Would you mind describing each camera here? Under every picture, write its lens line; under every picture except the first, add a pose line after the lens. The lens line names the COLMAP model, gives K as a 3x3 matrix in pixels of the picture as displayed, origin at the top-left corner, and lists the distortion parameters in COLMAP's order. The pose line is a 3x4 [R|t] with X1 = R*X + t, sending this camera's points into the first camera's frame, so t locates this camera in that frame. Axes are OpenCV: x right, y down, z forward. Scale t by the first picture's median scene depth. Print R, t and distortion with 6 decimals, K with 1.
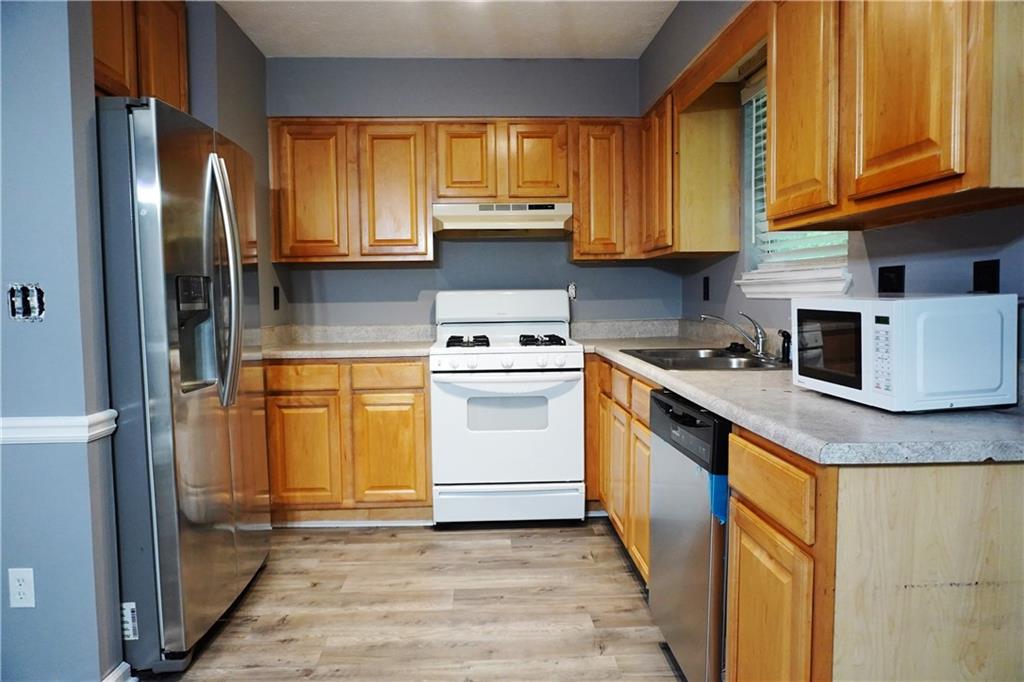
lens RADIAL K [[687.7, 0, 510.8], [0, 687.7, 337.7], [0, 0, 1]] dist [-0.043141, 0.027551]
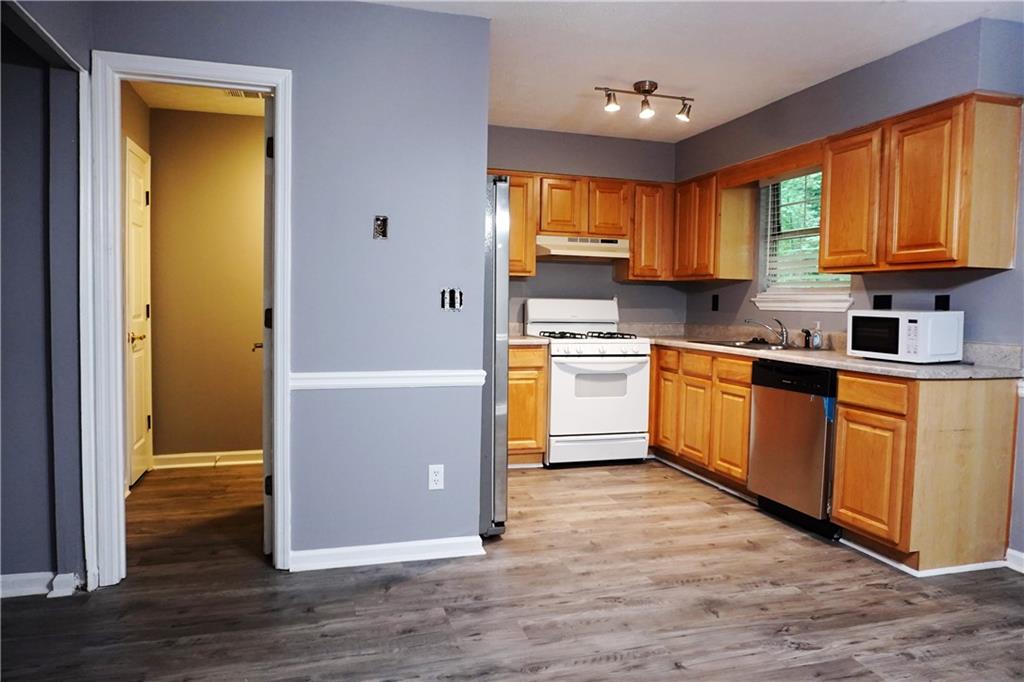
lens RADIAL K [[687.7, 0, 510.8], [0, 687.7, 337.7], [0, 0, 1]] dist [-0.043141, 0.027551]
pose [[0.970369, 0.018646, 0.240907, -0.577337], [-0.015686, 0.999776, -0.014199, 0.036510], [-0.241118, 0.009999, 0.970444, -0.378927]]
